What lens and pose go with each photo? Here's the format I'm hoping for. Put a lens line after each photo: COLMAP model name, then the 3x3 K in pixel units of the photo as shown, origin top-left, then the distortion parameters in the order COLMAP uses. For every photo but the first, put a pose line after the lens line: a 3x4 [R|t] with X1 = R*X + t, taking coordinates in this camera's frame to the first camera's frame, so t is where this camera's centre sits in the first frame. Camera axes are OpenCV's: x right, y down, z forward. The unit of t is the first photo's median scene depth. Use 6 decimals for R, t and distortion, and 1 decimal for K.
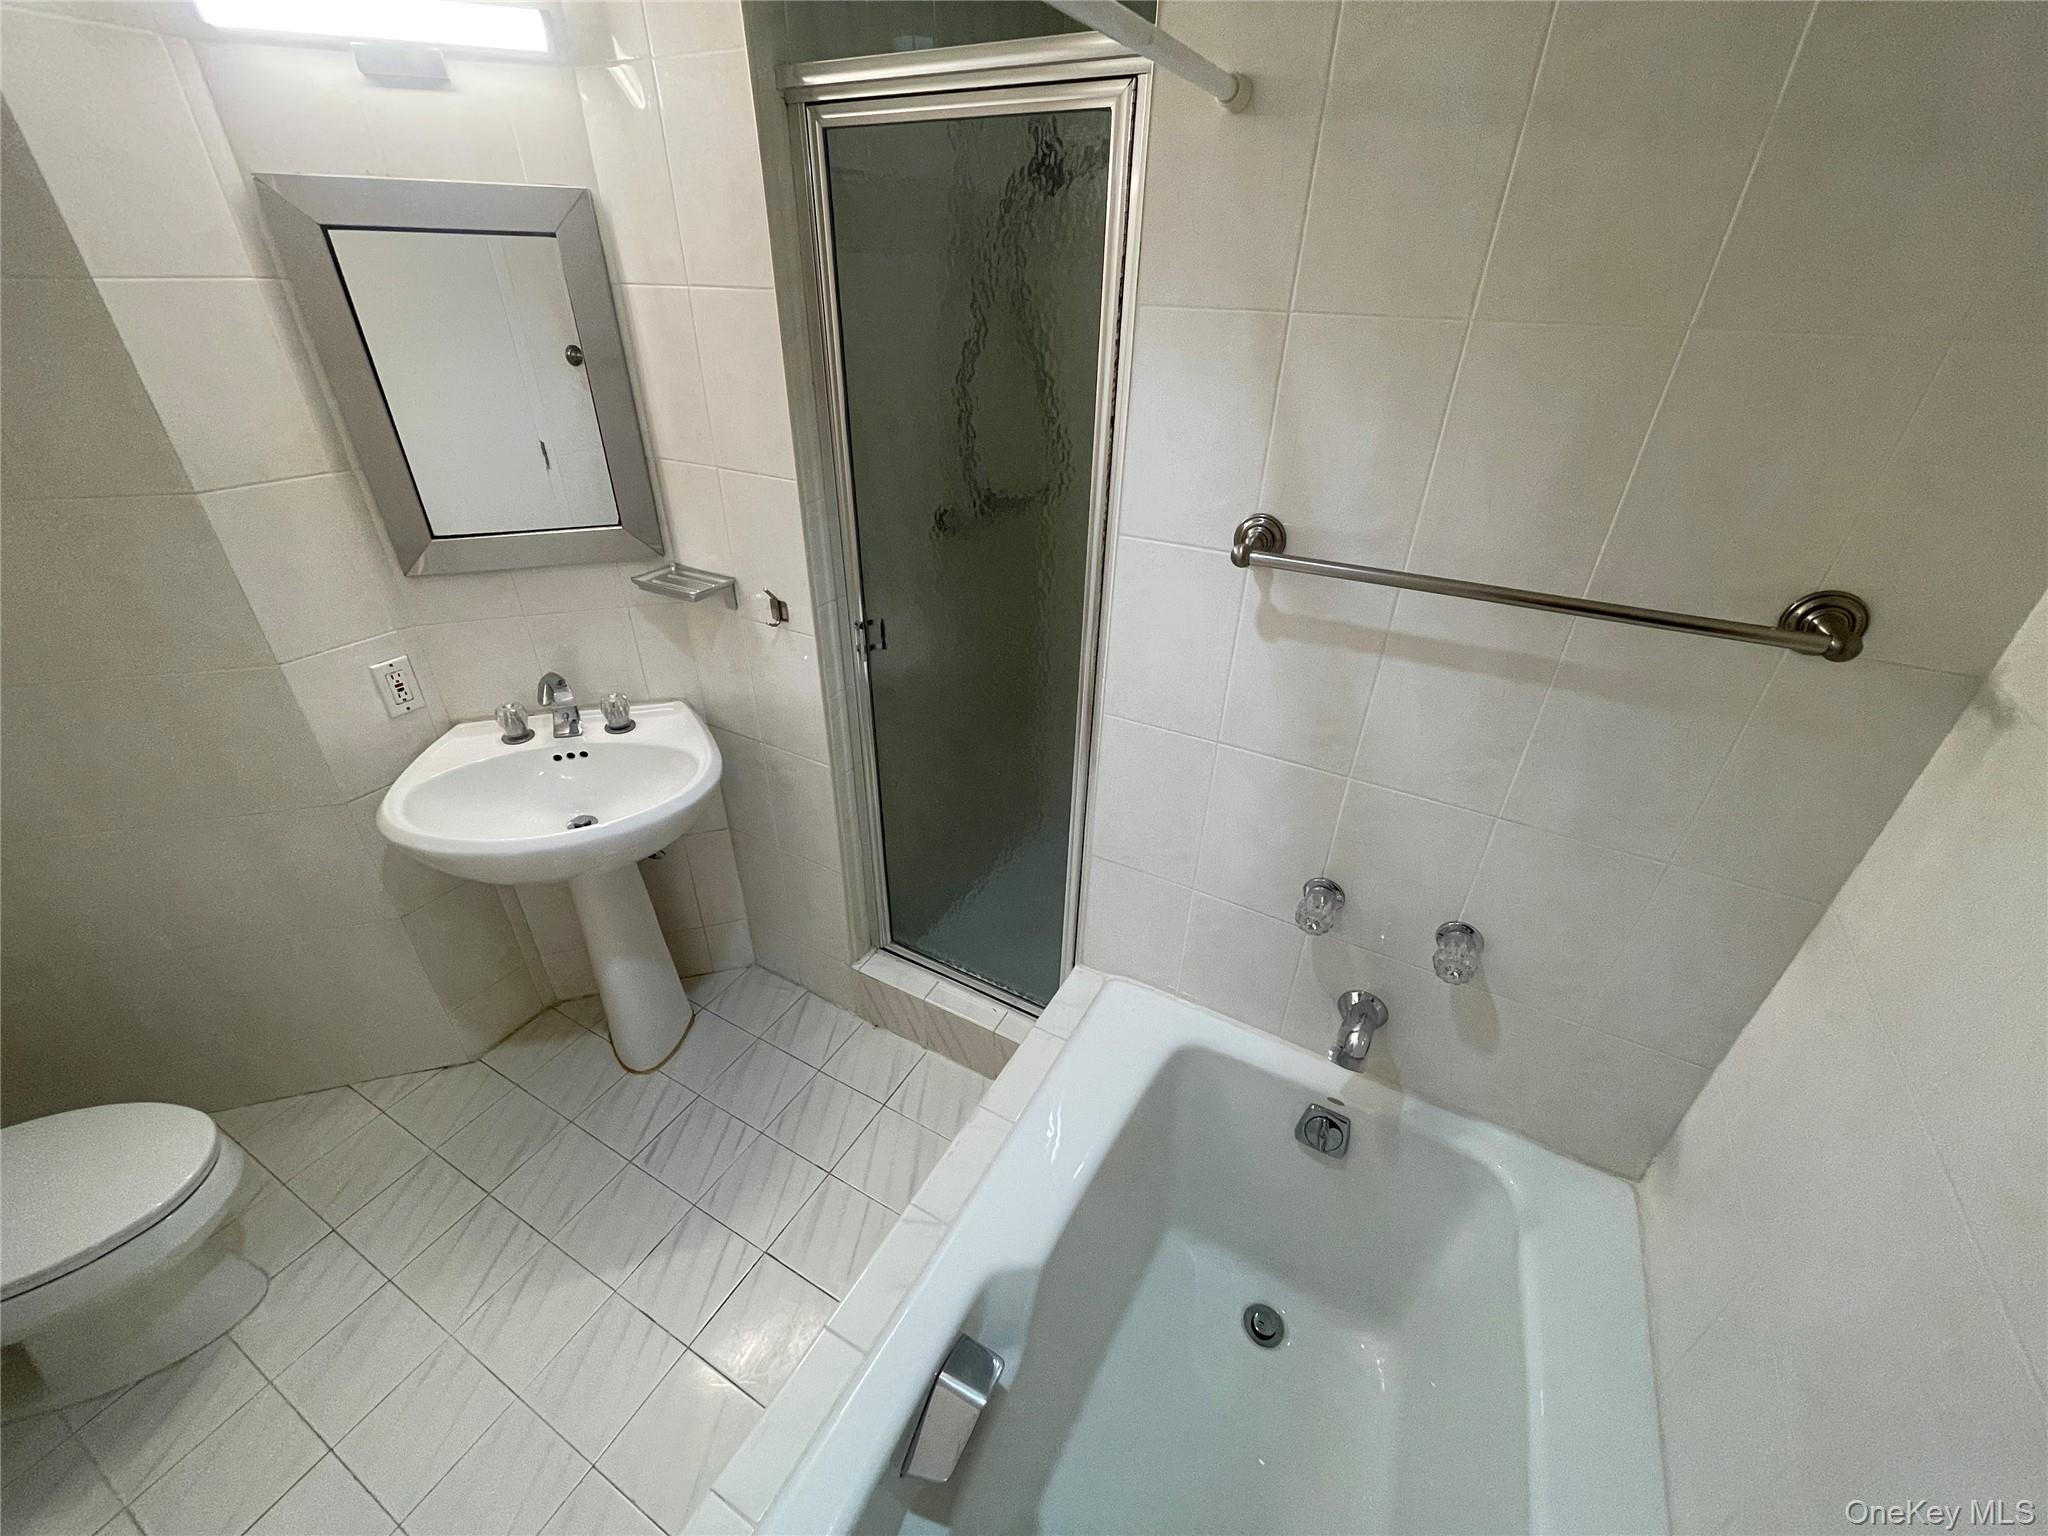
lens RADIAL K [[830.8, 0, 1013.3], [0, 830.8, 767.5], [0, 0, 1]] dist [-0.009569, 0.006074]
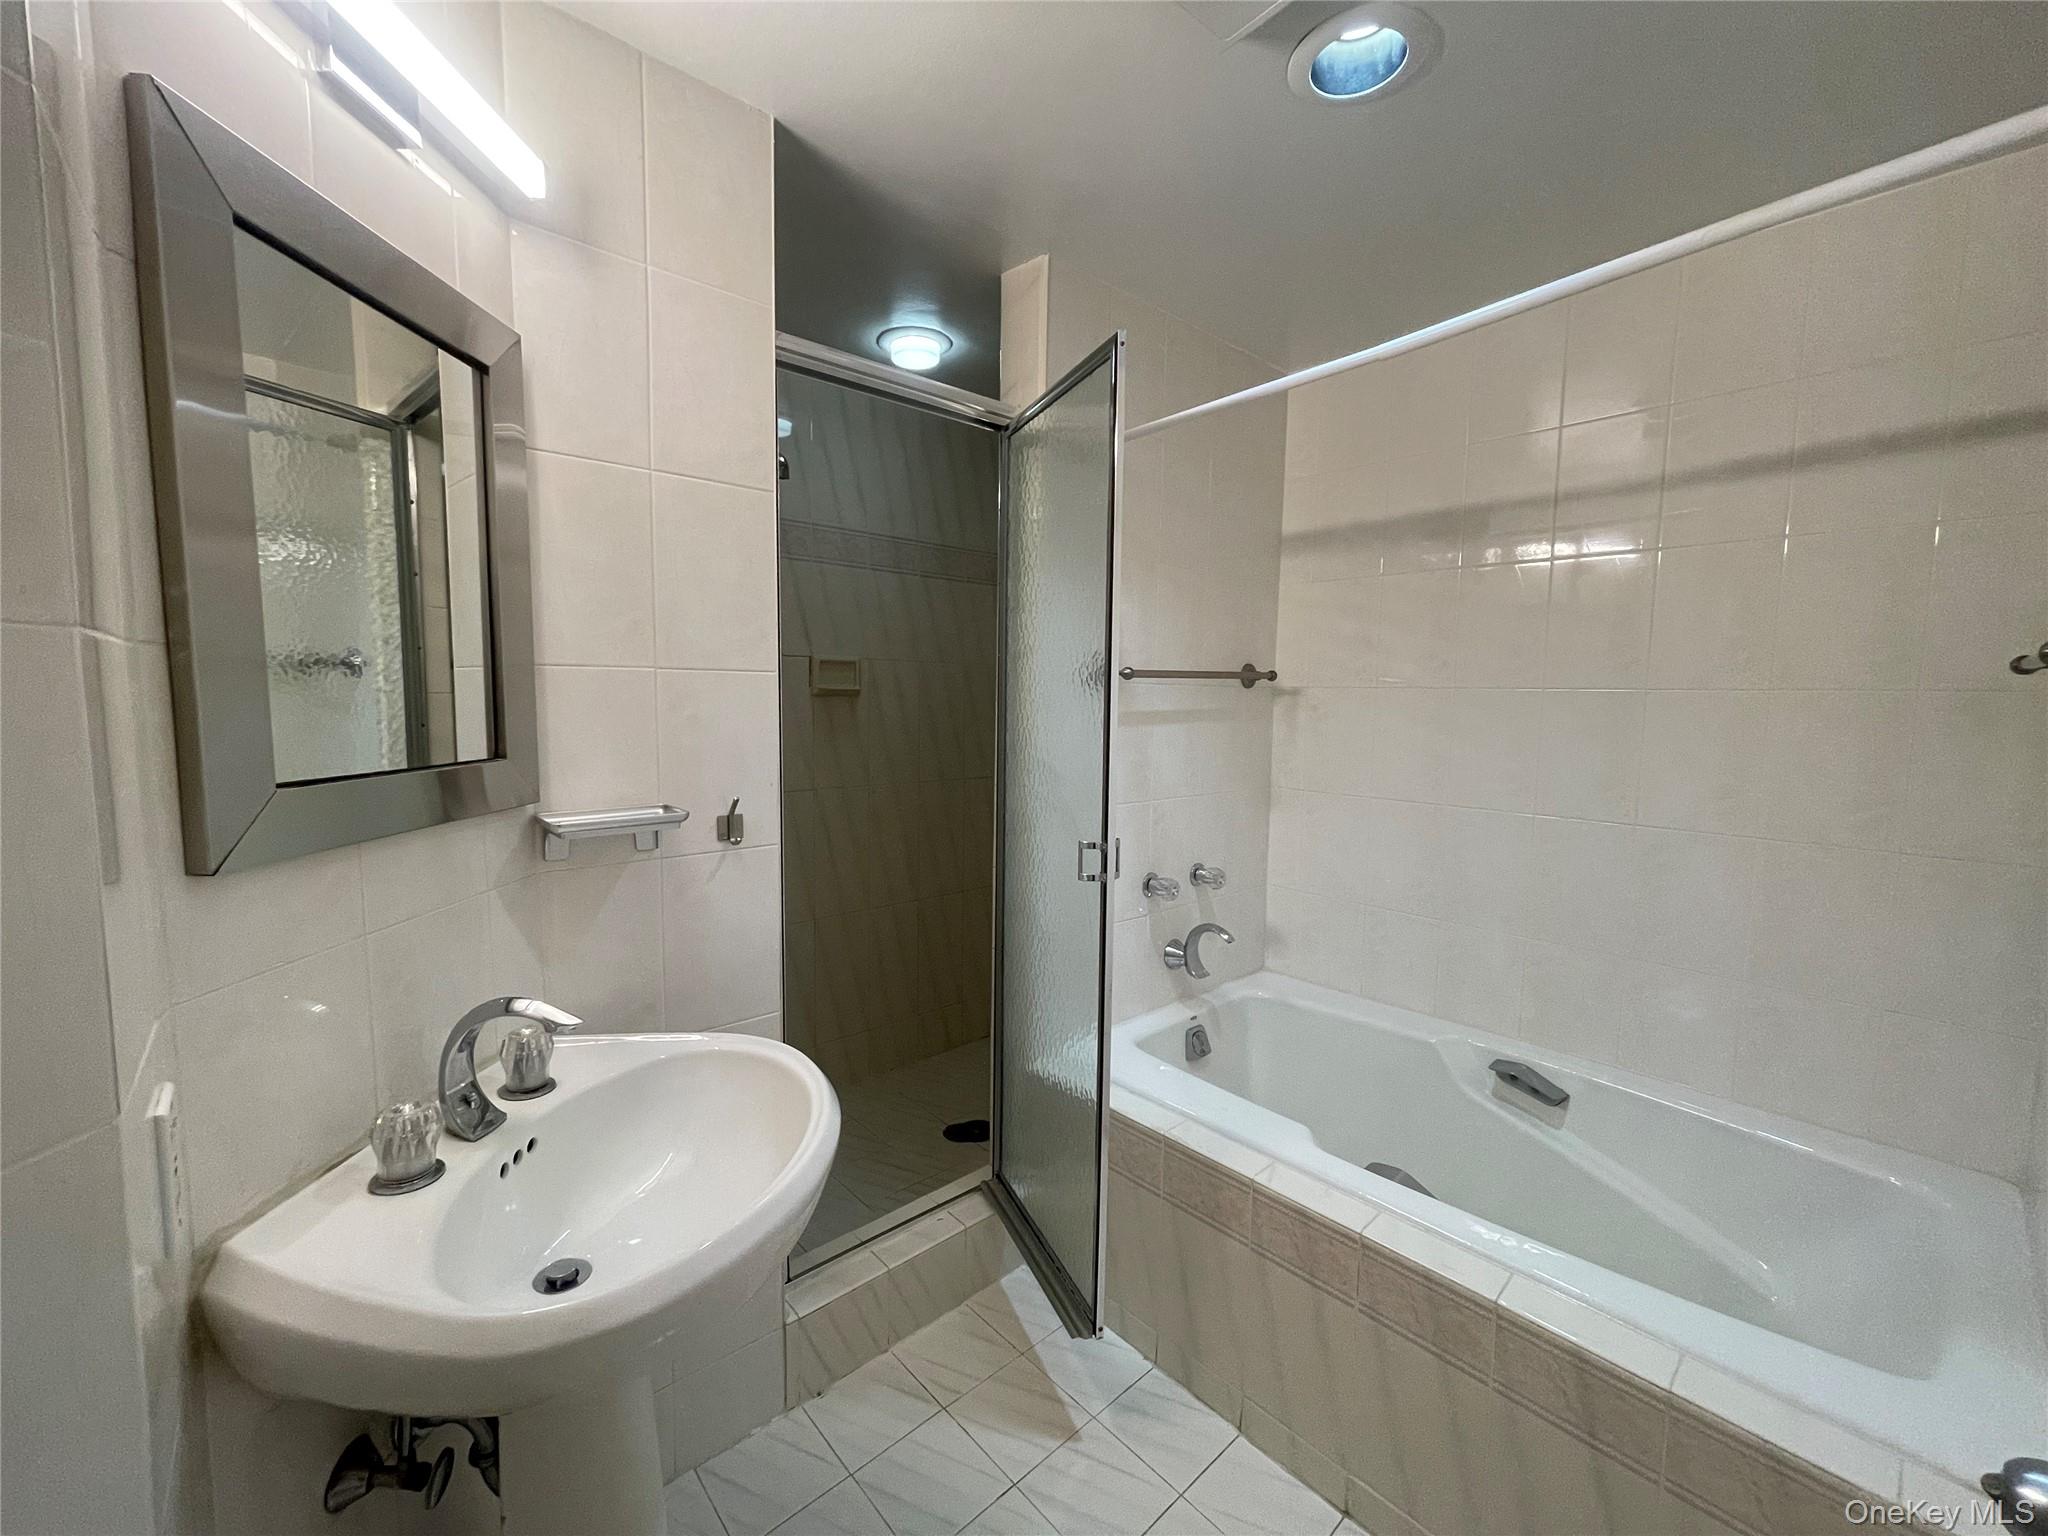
lens RADIAL K [[830.8, 0, 1013.3], [0, 830.8, 767.5], [0, 0, 1]] dist [-0.009569, 0.006074]
pose [[0.330483, -0.097096, 0.938804, -1.105793], [0.486613, 0.869823, -0.081339, -0.040979], [-0.808696, 0.483715, 0.334710, 0.521018]]
